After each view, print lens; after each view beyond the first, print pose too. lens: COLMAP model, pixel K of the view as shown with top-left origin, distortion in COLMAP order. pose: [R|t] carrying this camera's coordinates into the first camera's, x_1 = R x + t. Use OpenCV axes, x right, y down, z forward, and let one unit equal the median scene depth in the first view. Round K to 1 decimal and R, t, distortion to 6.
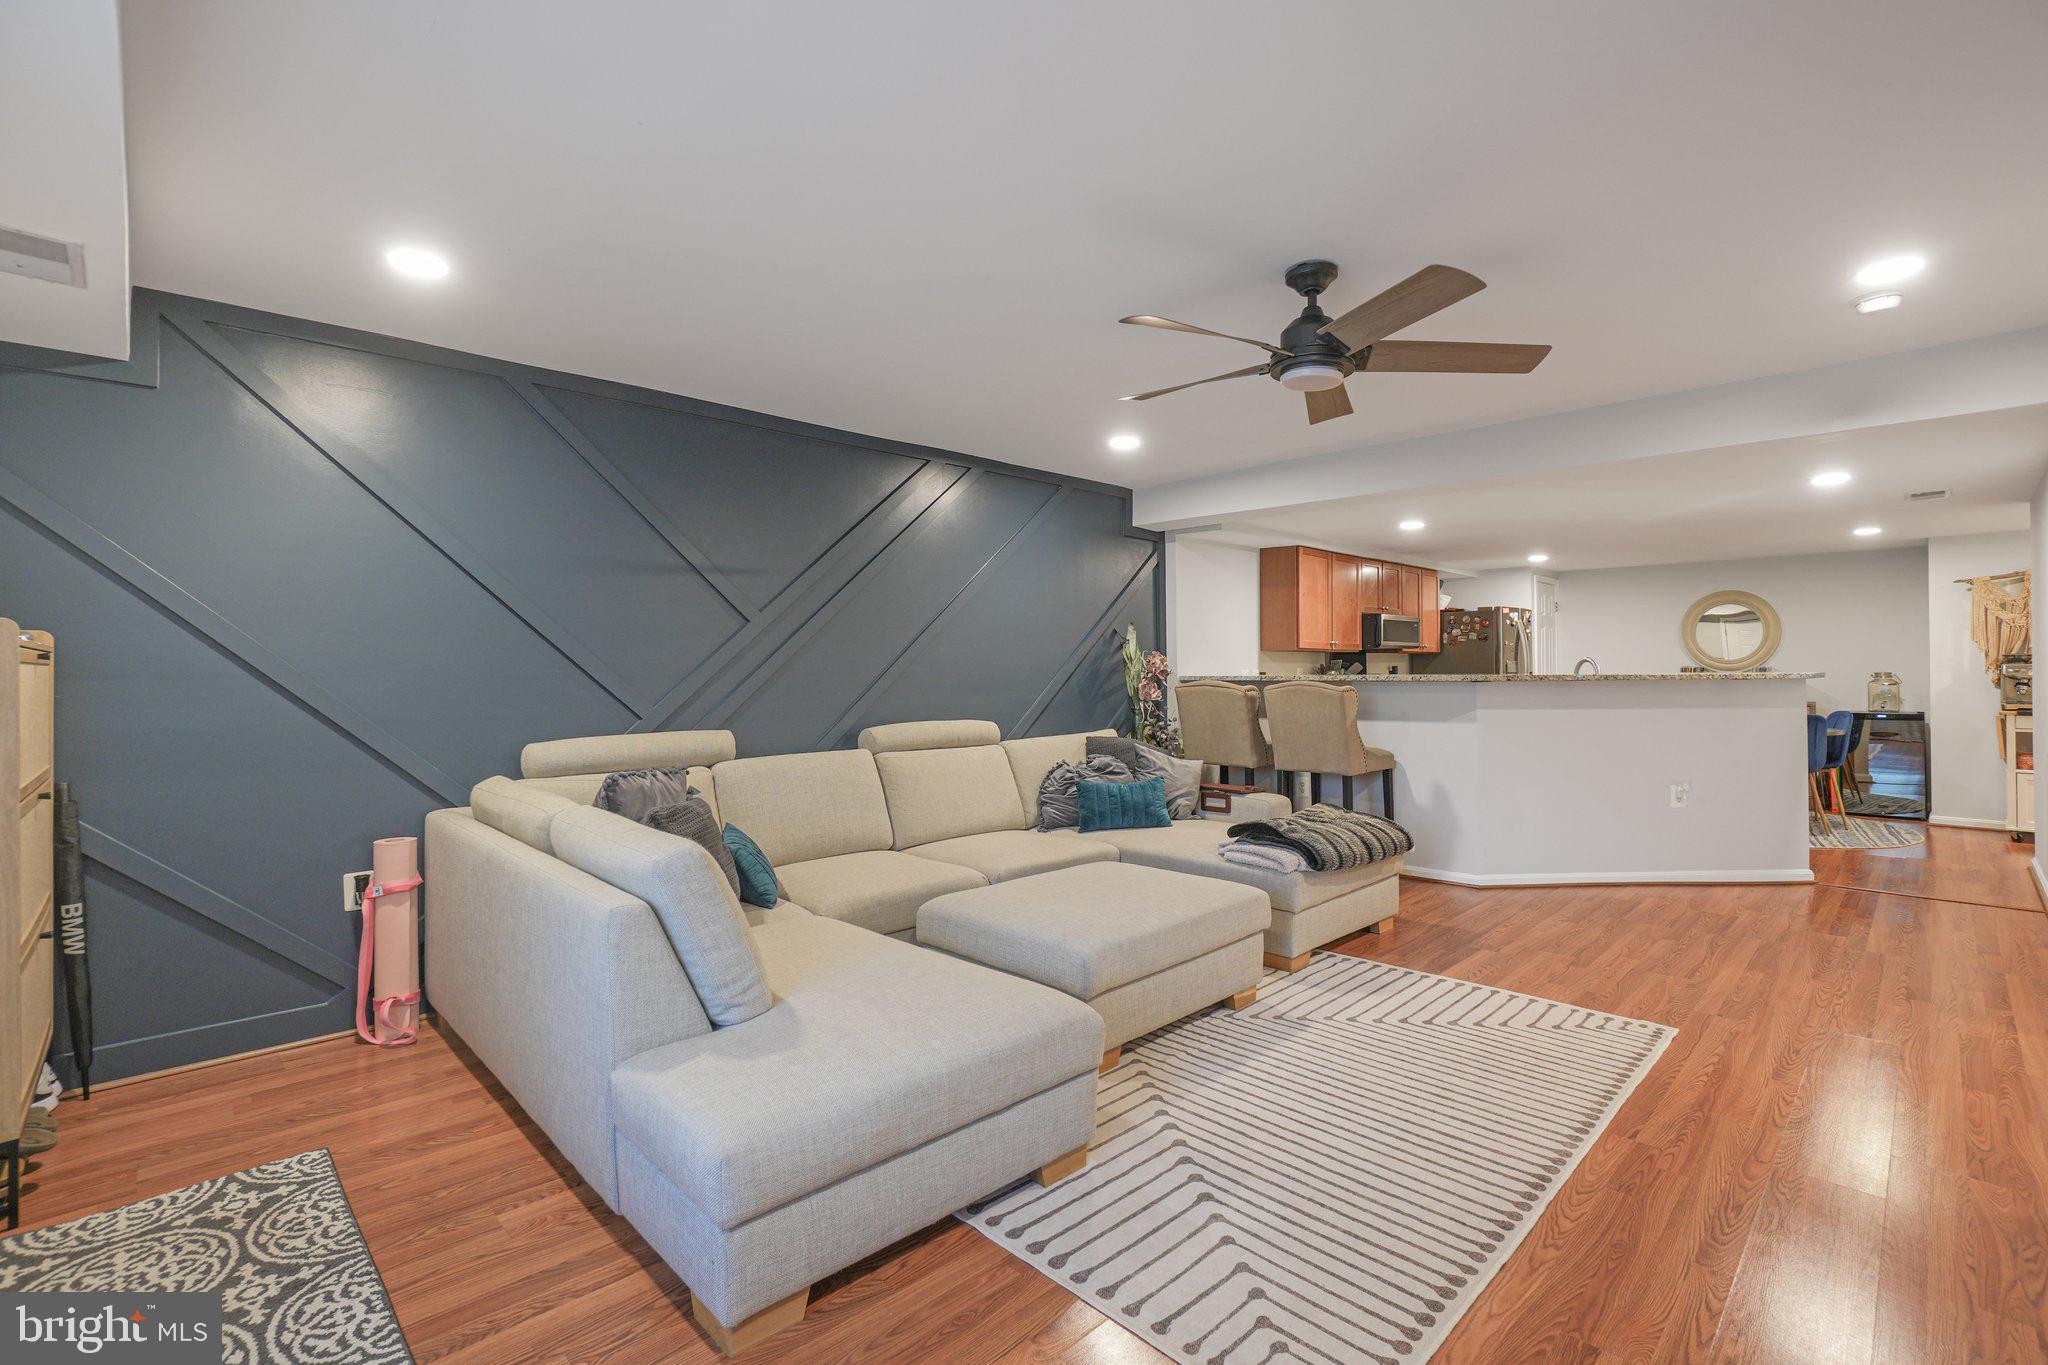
lens RADIAL K [[928.4, 0, 1031.7], [0, 928.4, 689.8], [0, 0, 1]] dist [-0.001686, -0.000093]
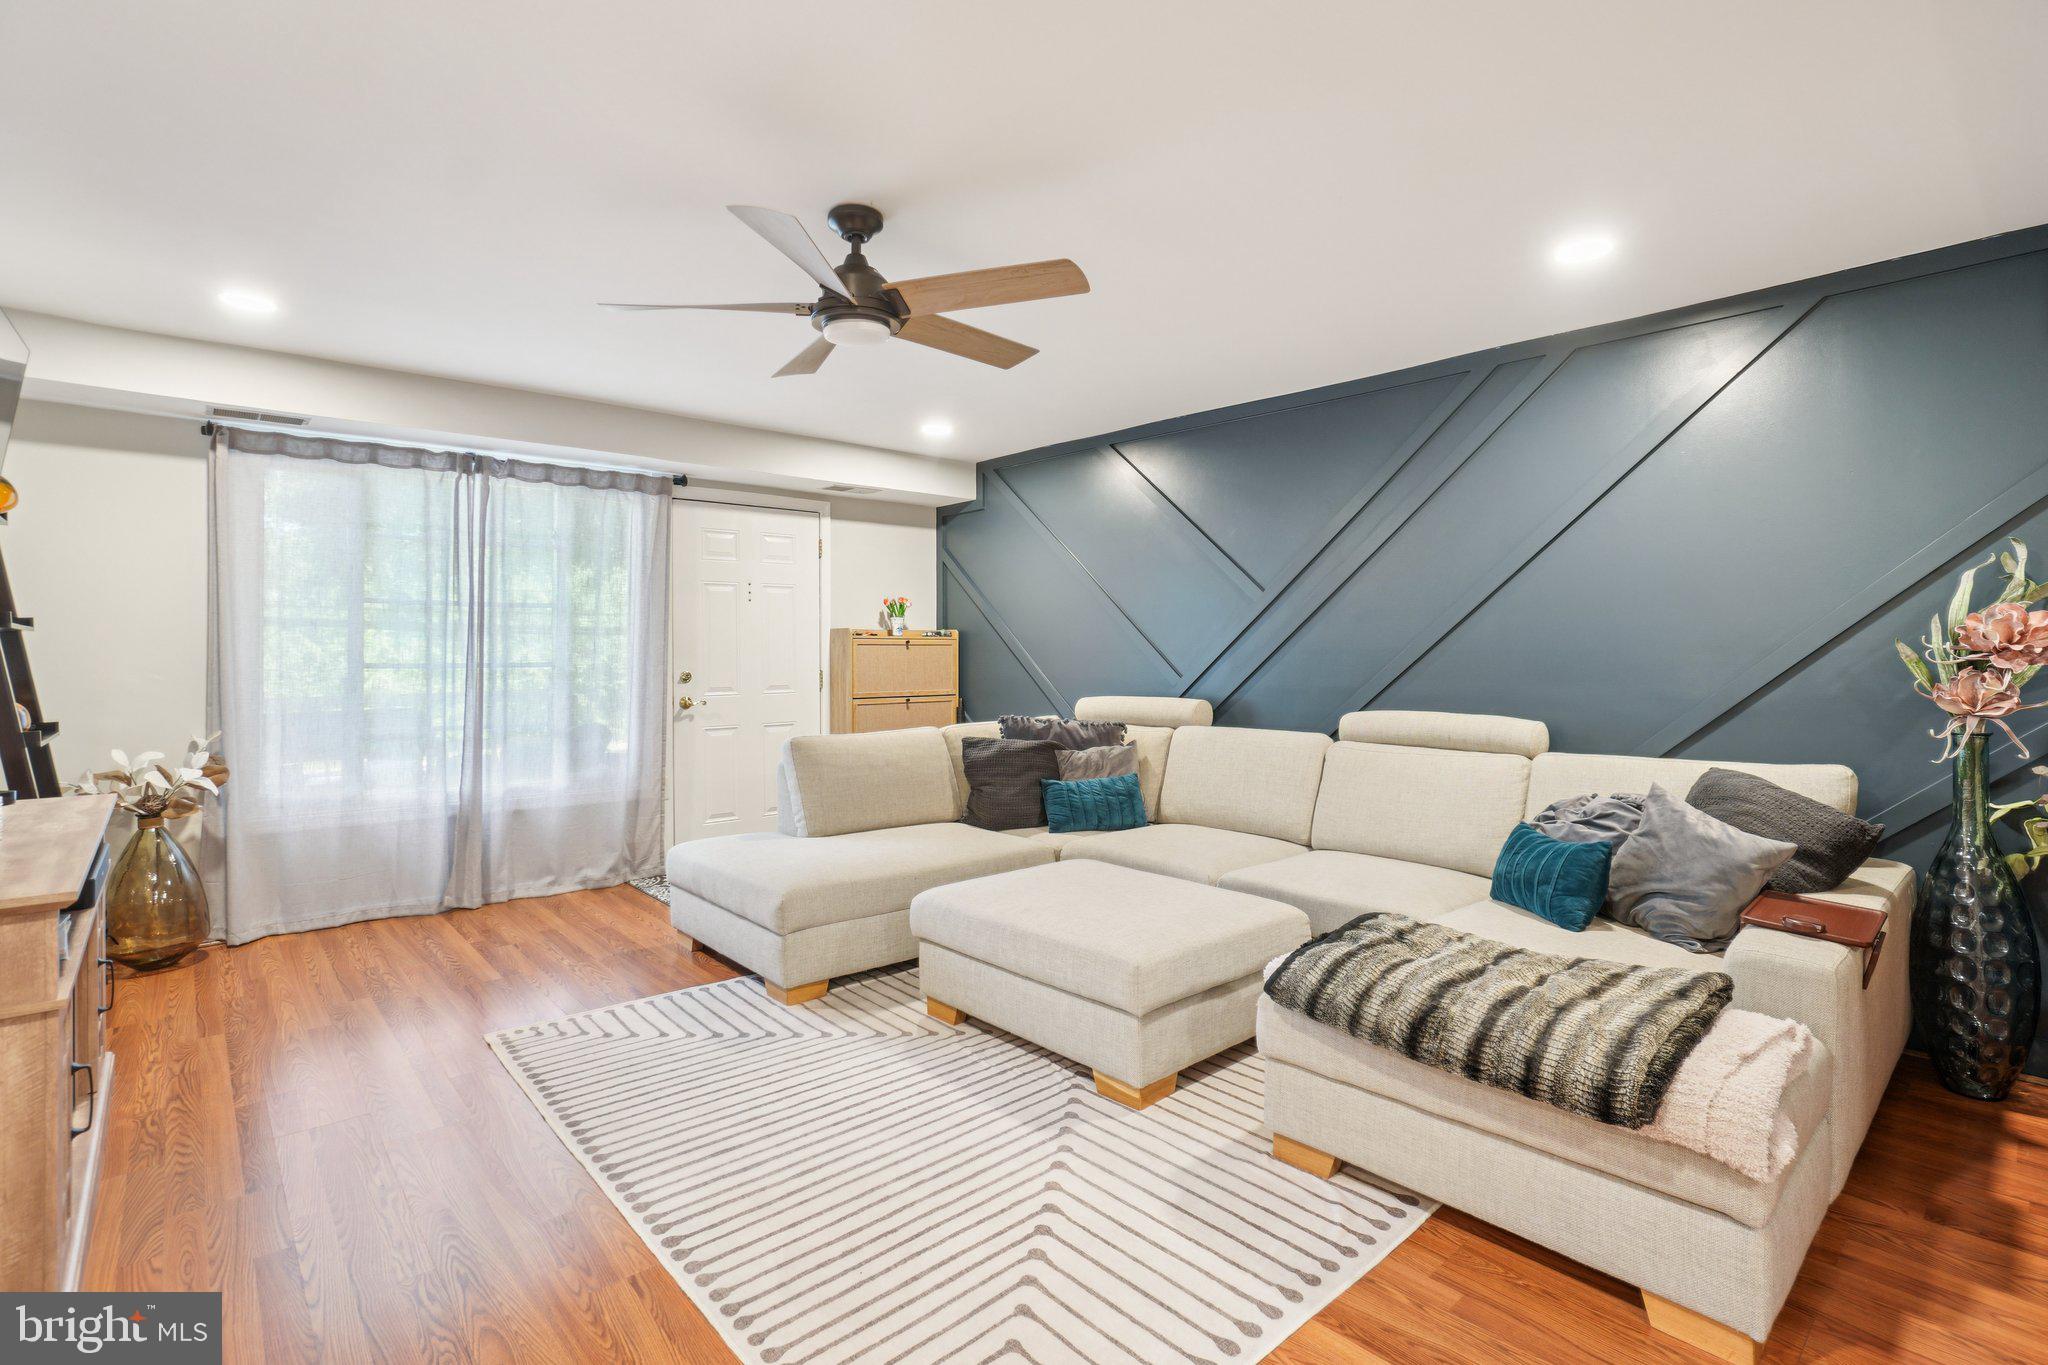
lens RADIAL K [[937.6, 0, 1025.0], [0, 937.6, 677.5], [0, 0, 1]] dist [-0.001958, -0.000417]
pose [[-0.060706, 0.019298, -0.997969, 1.041645], [-0.002911, 0.999805, 0.019511, -0.016413], [0.998151, 0.004089, -0.060638, 1.030644]]
